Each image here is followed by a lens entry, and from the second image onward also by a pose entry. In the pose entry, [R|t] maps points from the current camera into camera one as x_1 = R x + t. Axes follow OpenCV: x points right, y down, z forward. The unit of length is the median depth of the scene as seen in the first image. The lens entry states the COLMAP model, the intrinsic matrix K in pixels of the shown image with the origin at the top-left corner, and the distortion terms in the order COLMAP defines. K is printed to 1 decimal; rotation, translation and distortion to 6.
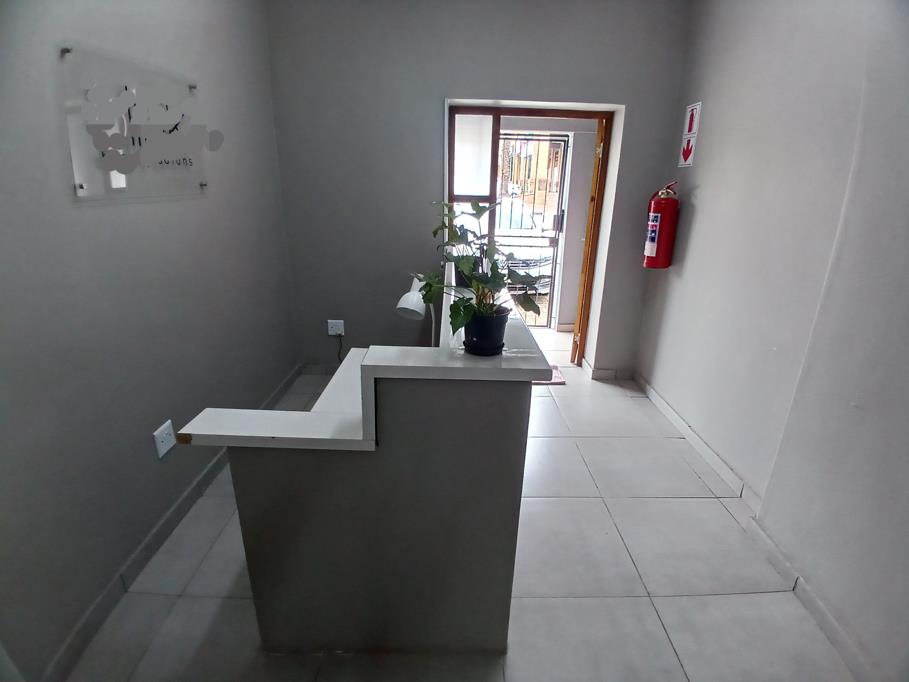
lens RADIAL K [[470.6, 0, 460.3], [0, 470.6, 352.8], [0, 0, 1]] dist [-0.002703, -0.001081]
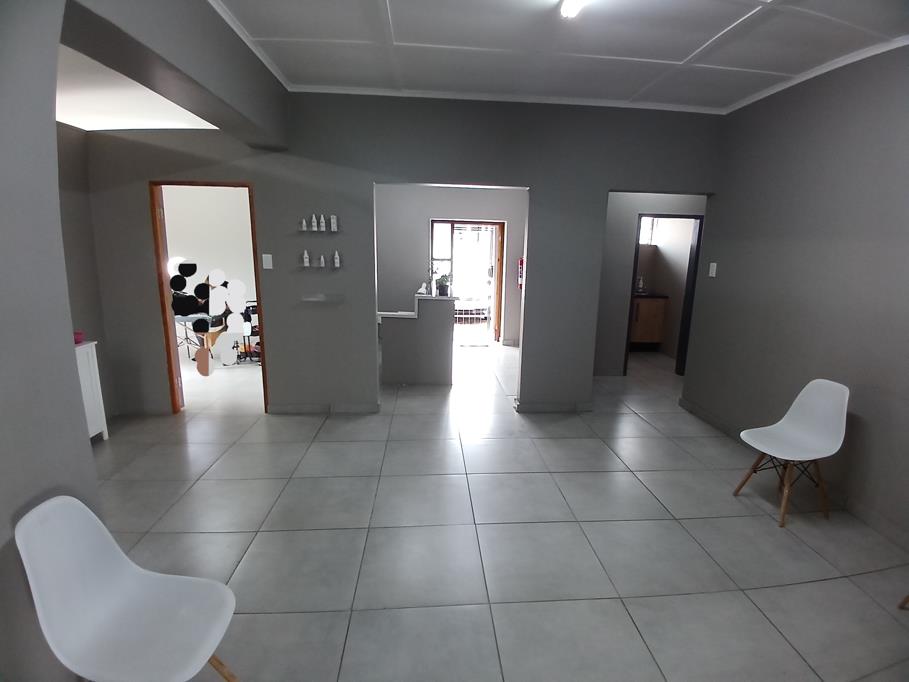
lens RADIAL K [[470.6, 0, 460.3], [0, 470.6, 352.8], [0, 0, 1]] dist [-0.002703, -0.001081]
pose [[0.998819, -0.014298, 0.046441, 0.001802], [0.019671, 0.992892, -0.117380, 0.391949], [-0.044432, 0.118155, 0.992001, -1.218781]]
